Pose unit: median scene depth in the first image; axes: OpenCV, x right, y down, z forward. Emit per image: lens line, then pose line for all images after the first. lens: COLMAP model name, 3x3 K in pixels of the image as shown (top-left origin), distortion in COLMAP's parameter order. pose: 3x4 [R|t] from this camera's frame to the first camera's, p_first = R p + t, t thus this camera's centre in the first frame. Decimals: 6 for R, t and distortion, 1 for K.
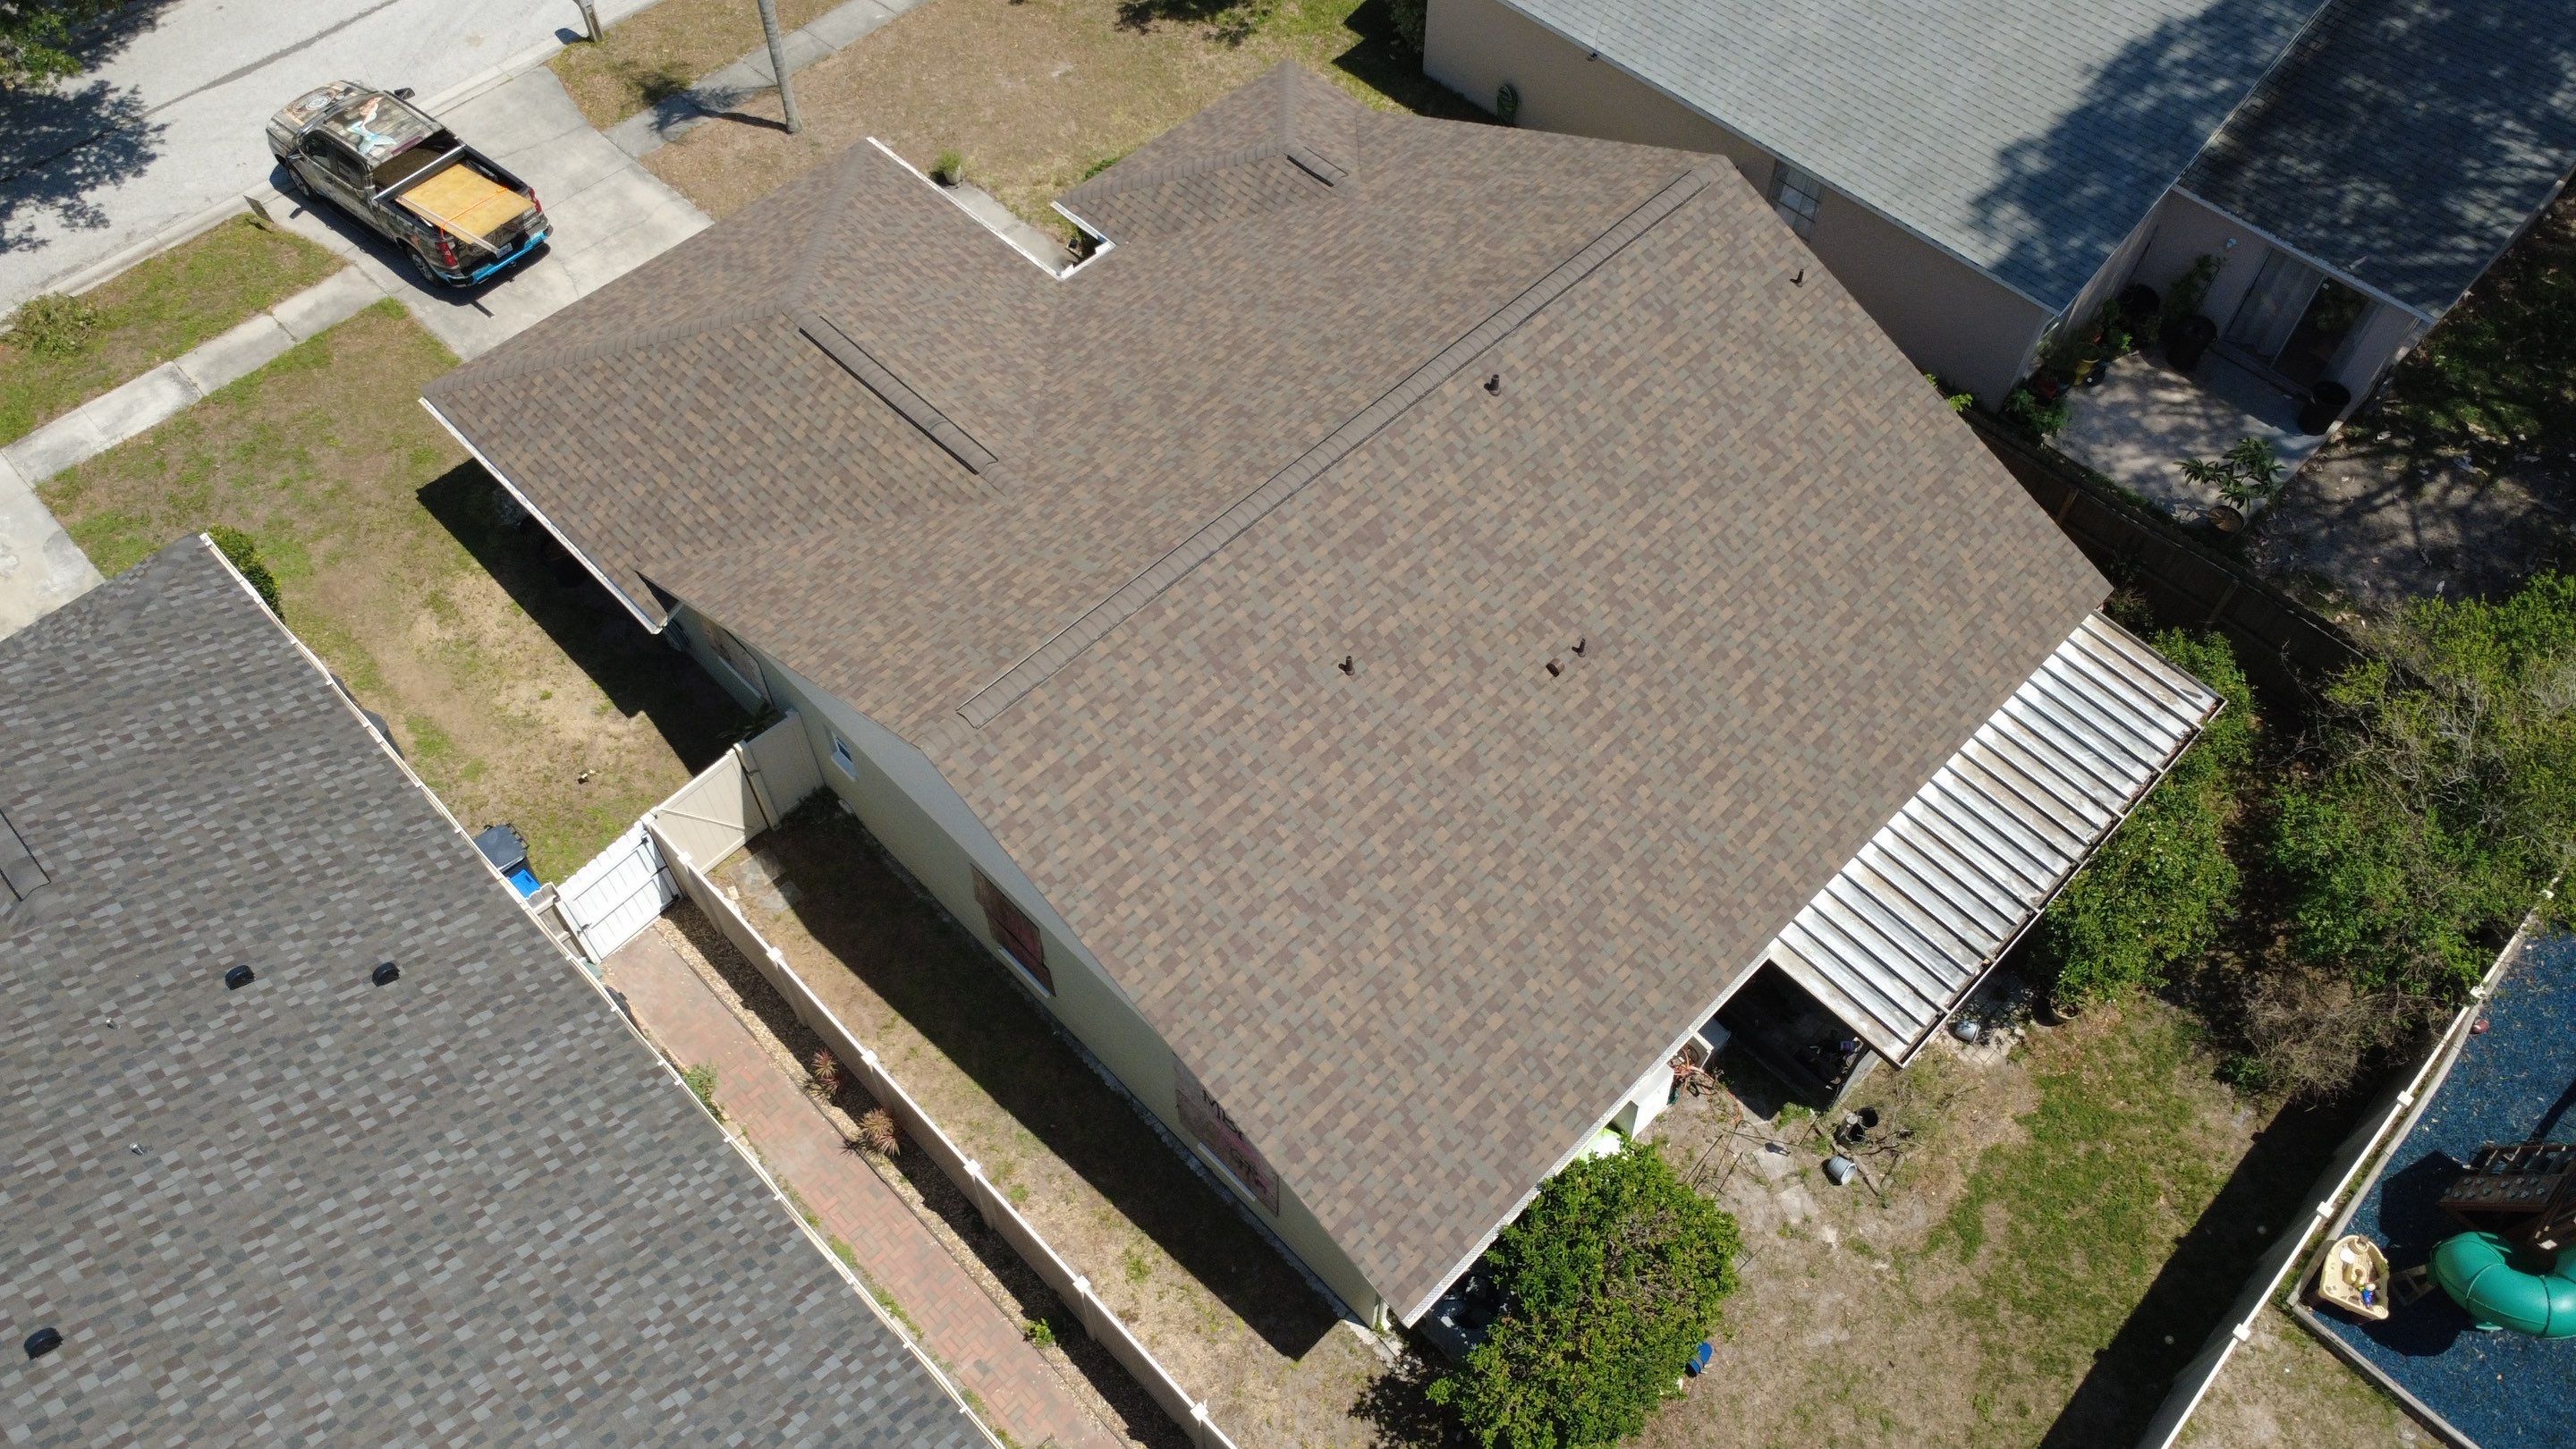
lens RADIAL K [[1878.2, 0, 1284.4], [0, 1878.2, 718.4], [0, 0, 1]] dist [-0.001452, 0.002495]
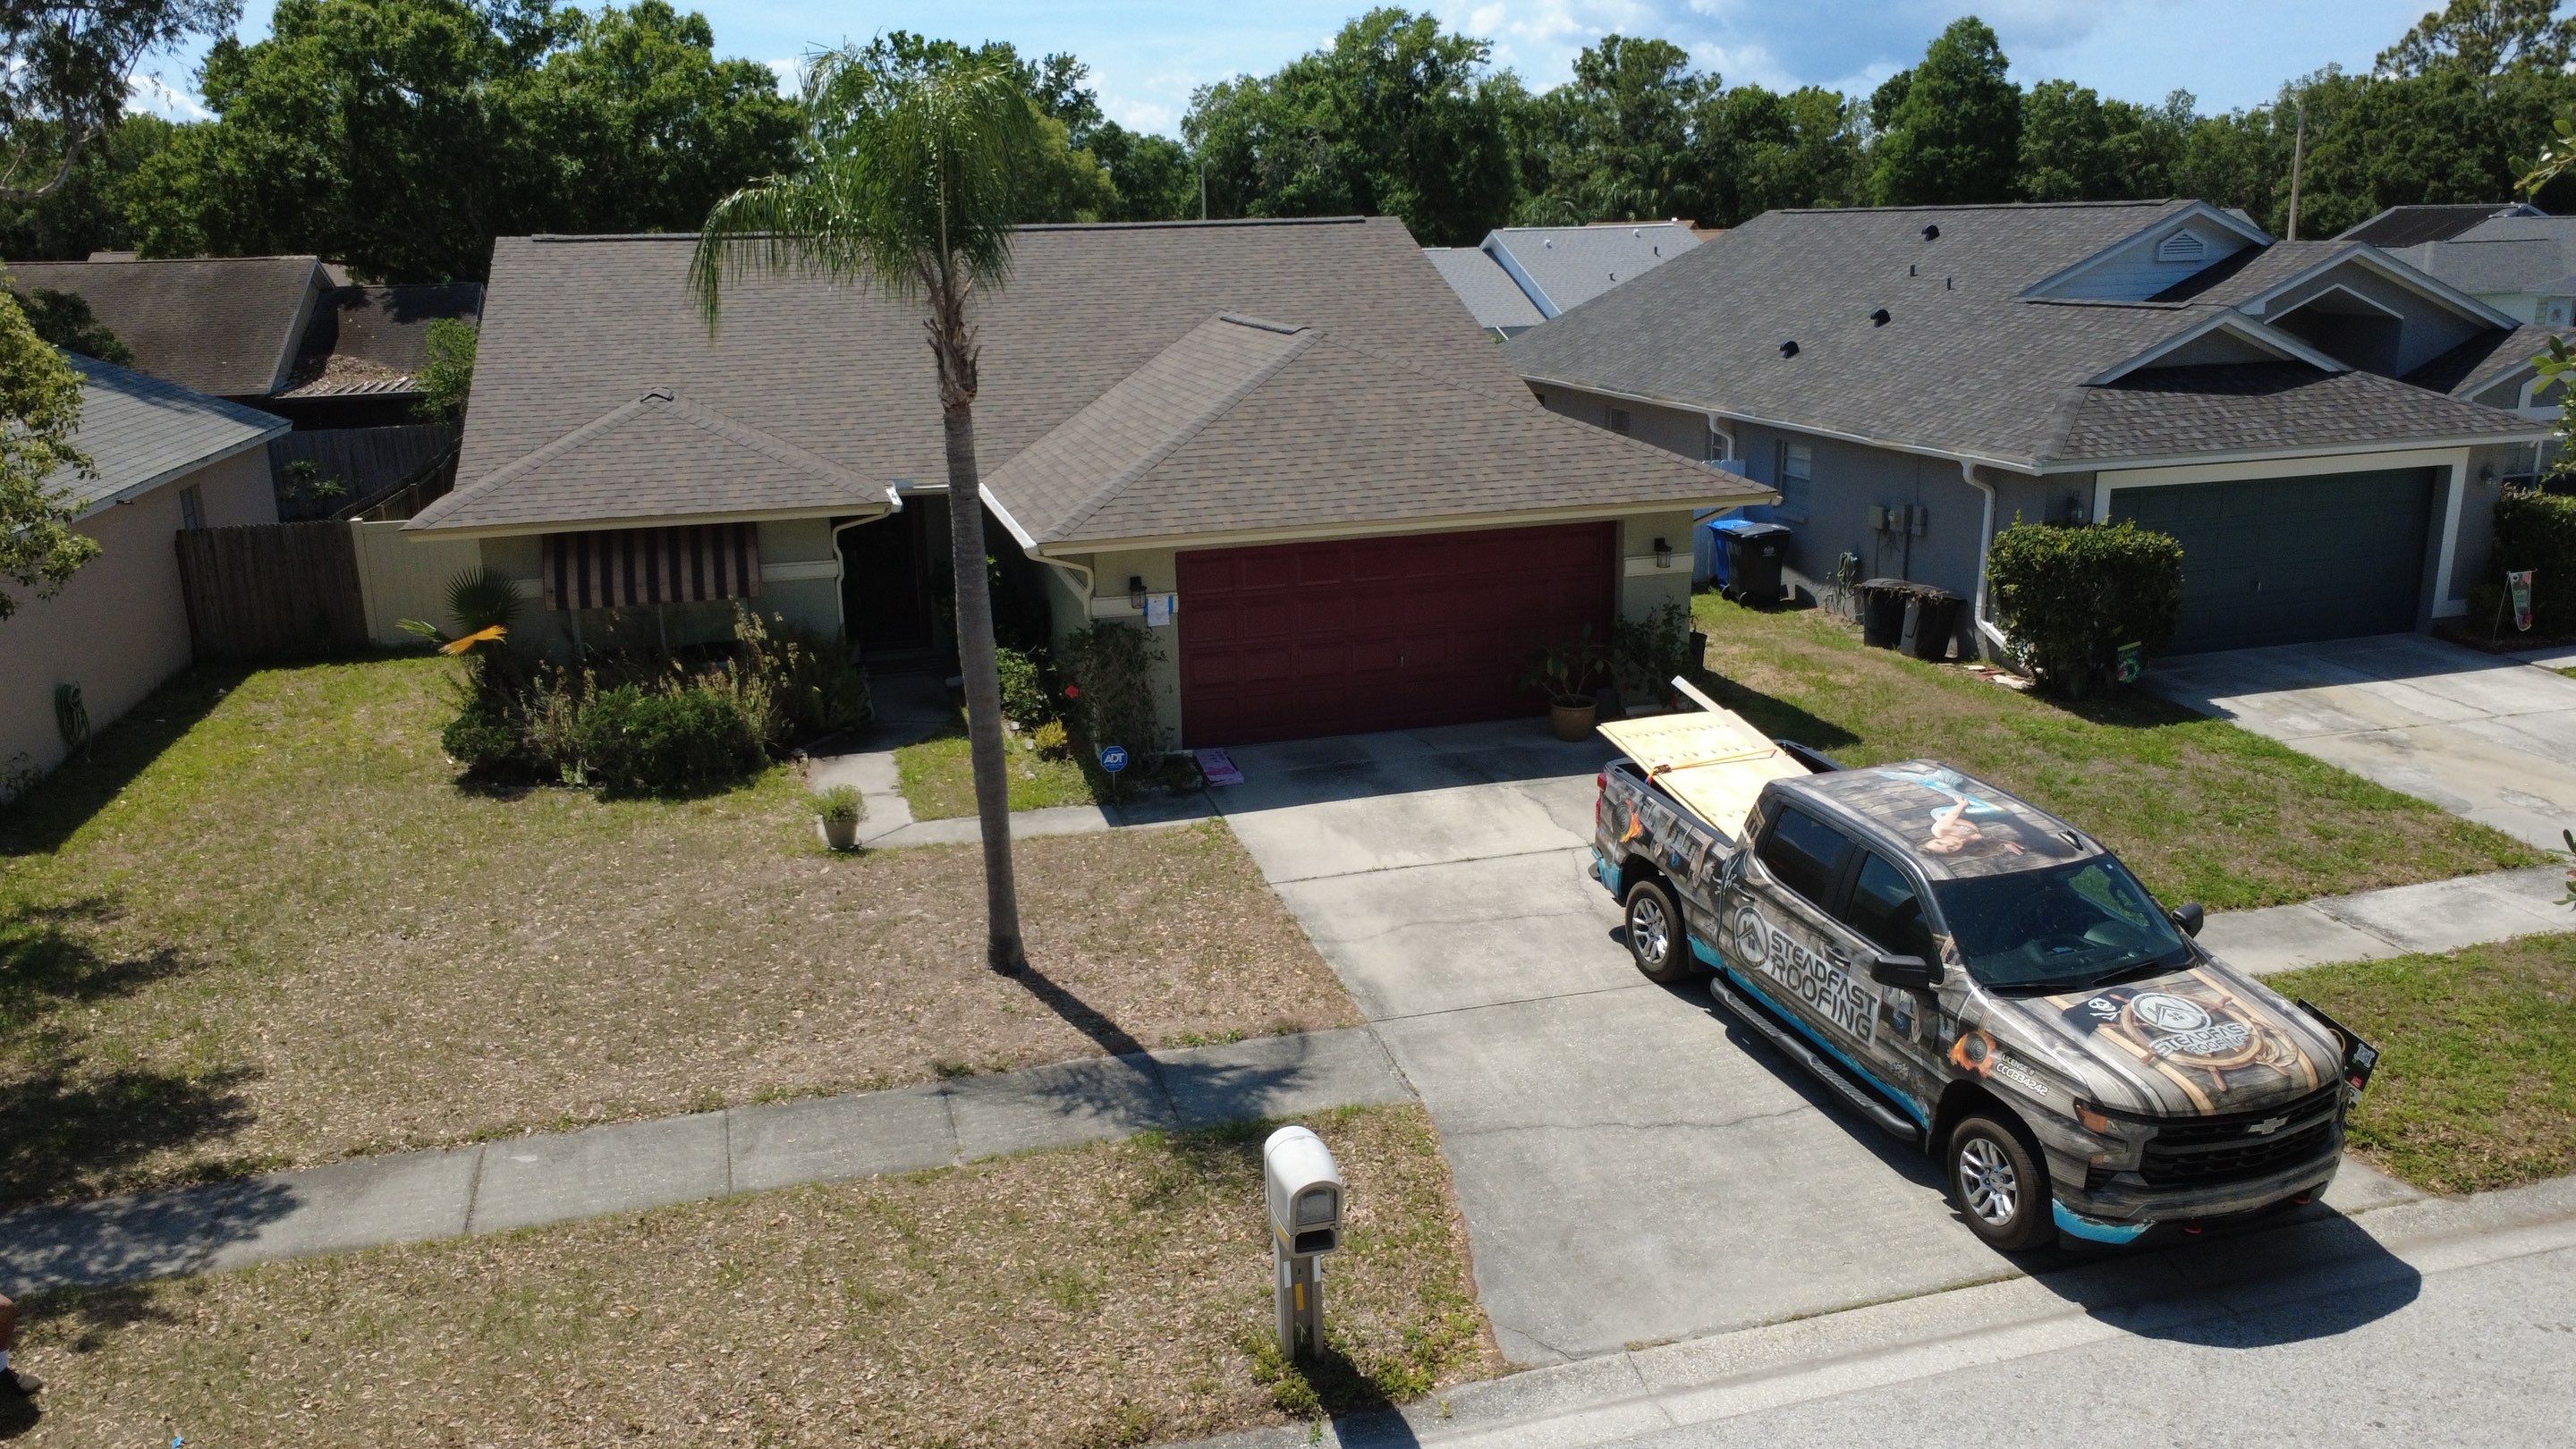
lens RADIAL K [[1878.2, 0, 1281.2], [0, 1878.2, 720.5], [0, 0, 1]] dist [-0.001452, 0.002495]
pose [[-0.869109, -0.105782, 0.483176, -0.773958], [0.418344, 0.363964, 0.832177, -0.995780], [-0.263888, 0.925387, -0.272071, 1.573492]]
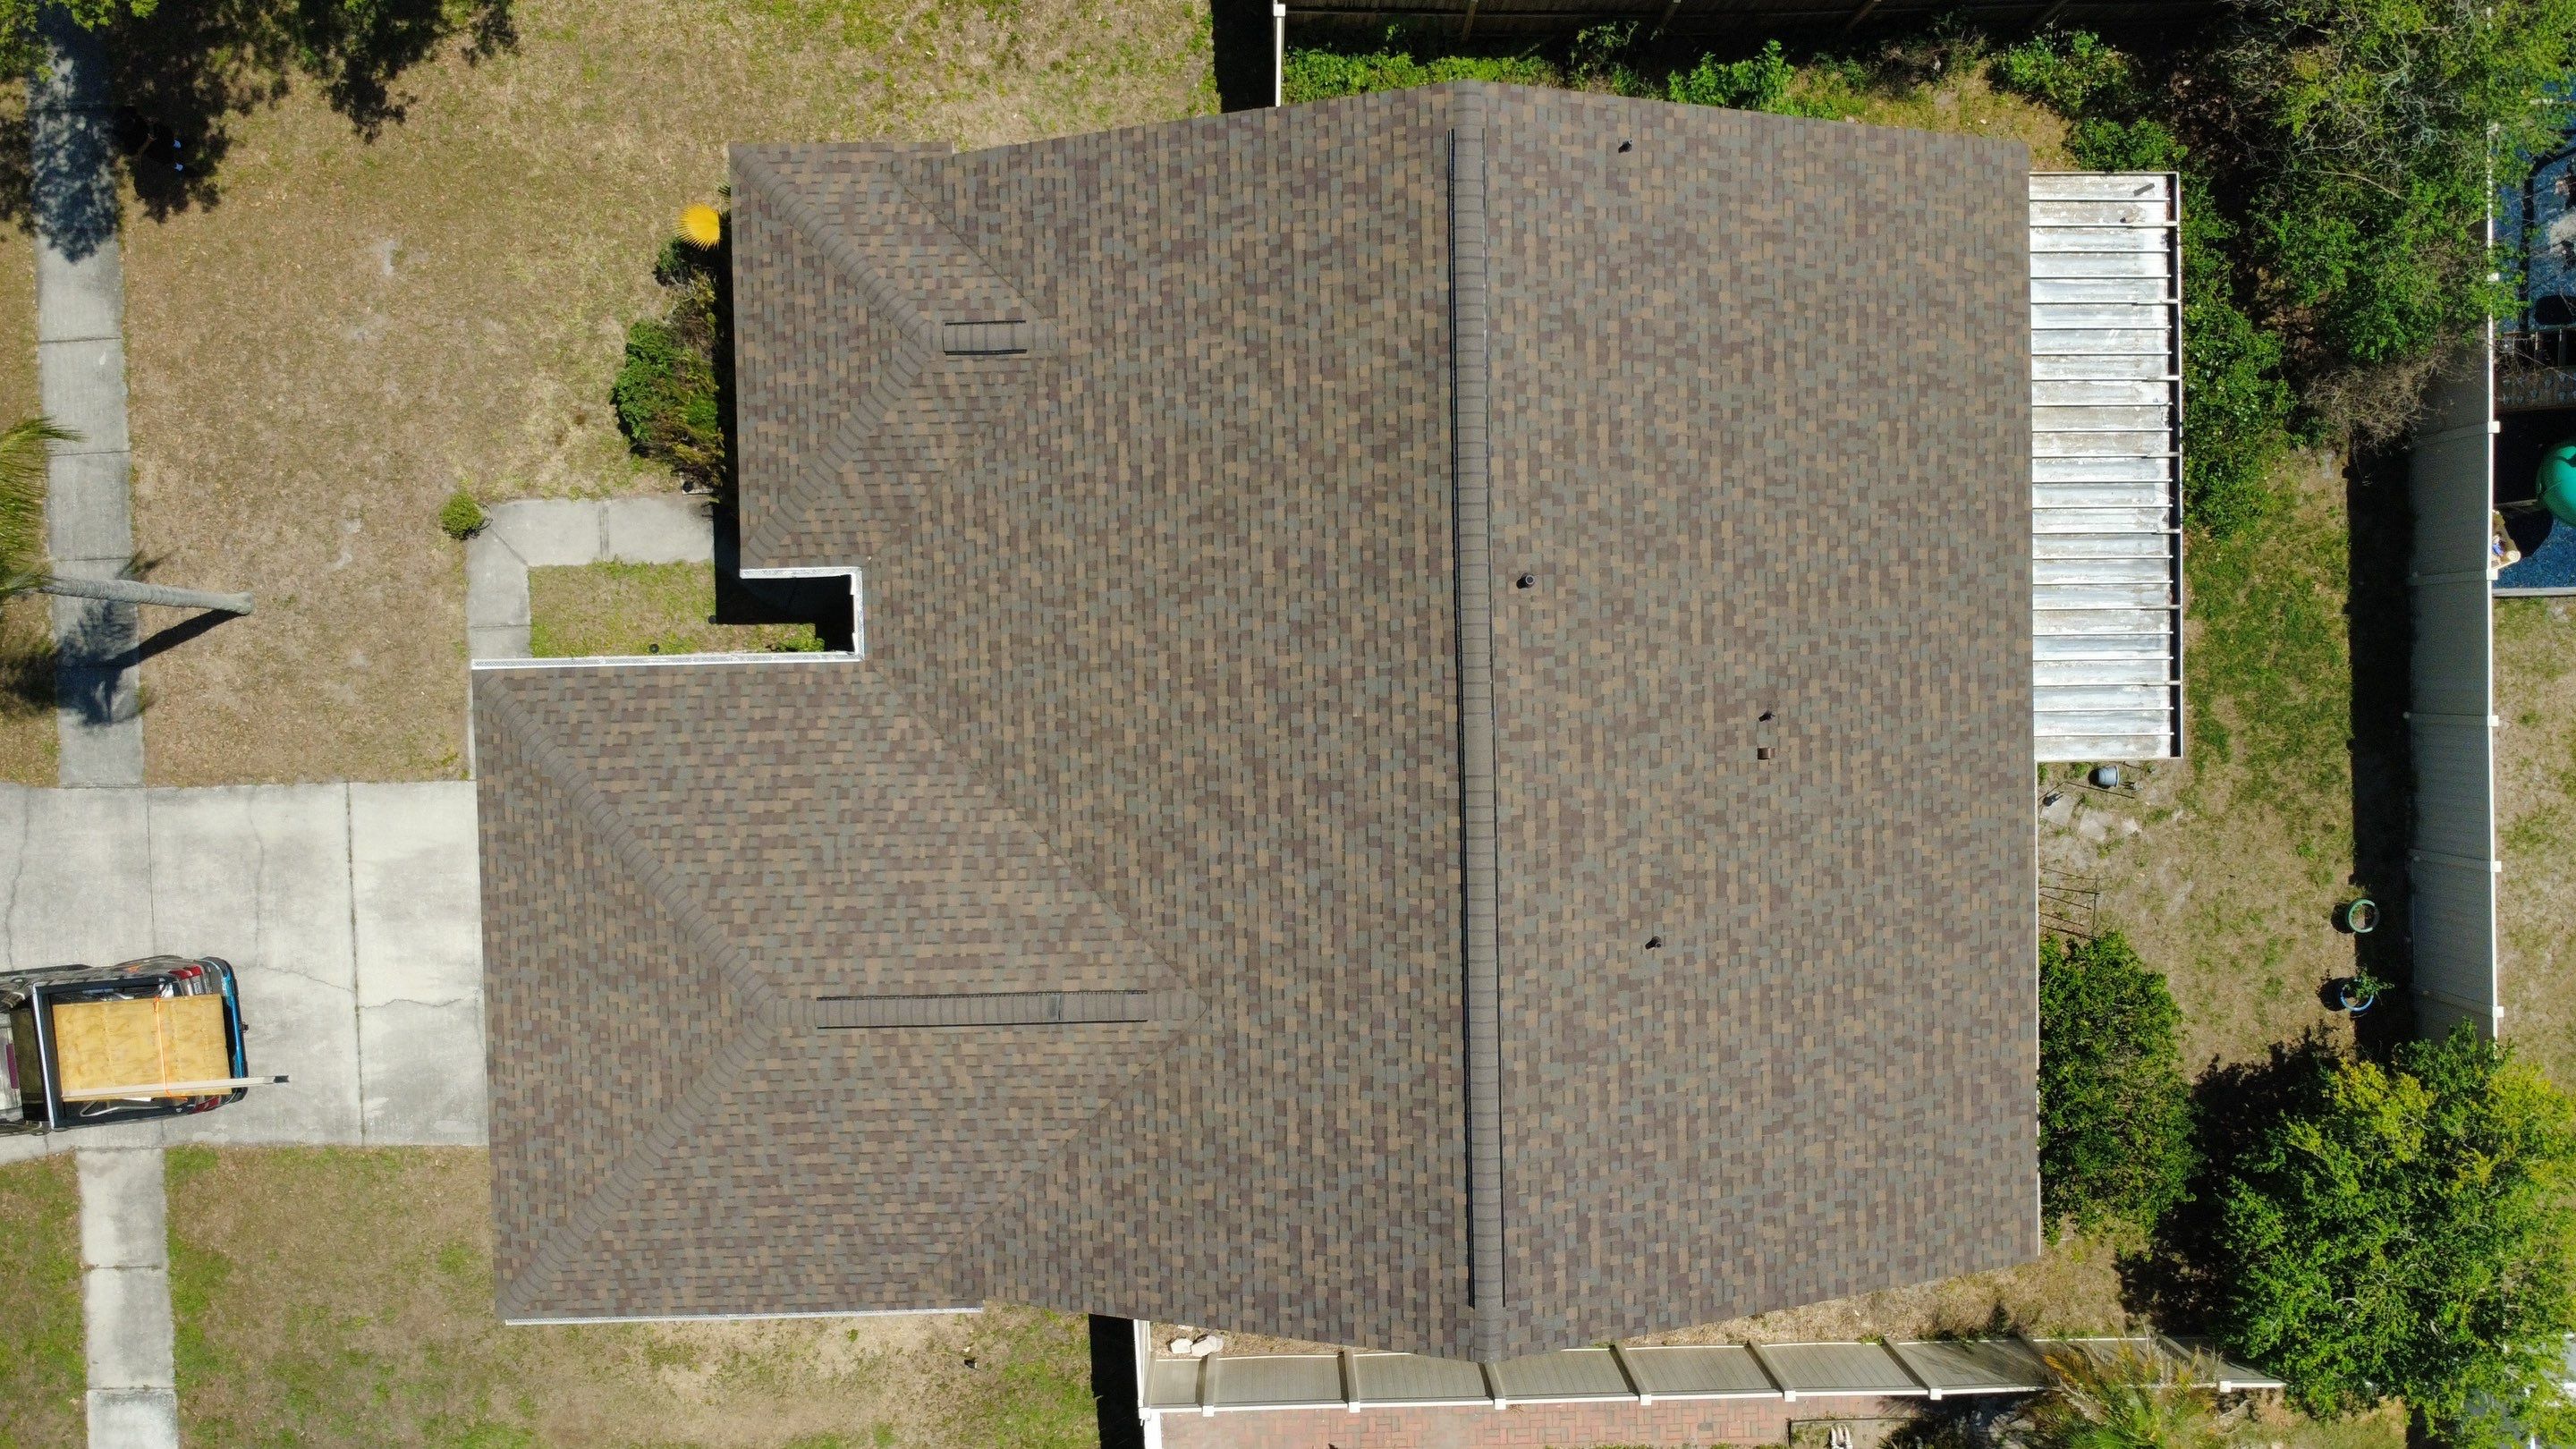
lens RADIAL K [[1878.2, 0, 1283.3], [0, 1878.2, 720.3], [0, 0, 1]] dist [-0.001452, 0.002495]
pose [[0.688639, -0.724864, -0.018665, 0.002792], [0.589385, 0.544565, 0.596719, -0.733292], [-0.422376, -0.421925, 0.802233, 0.321063]]
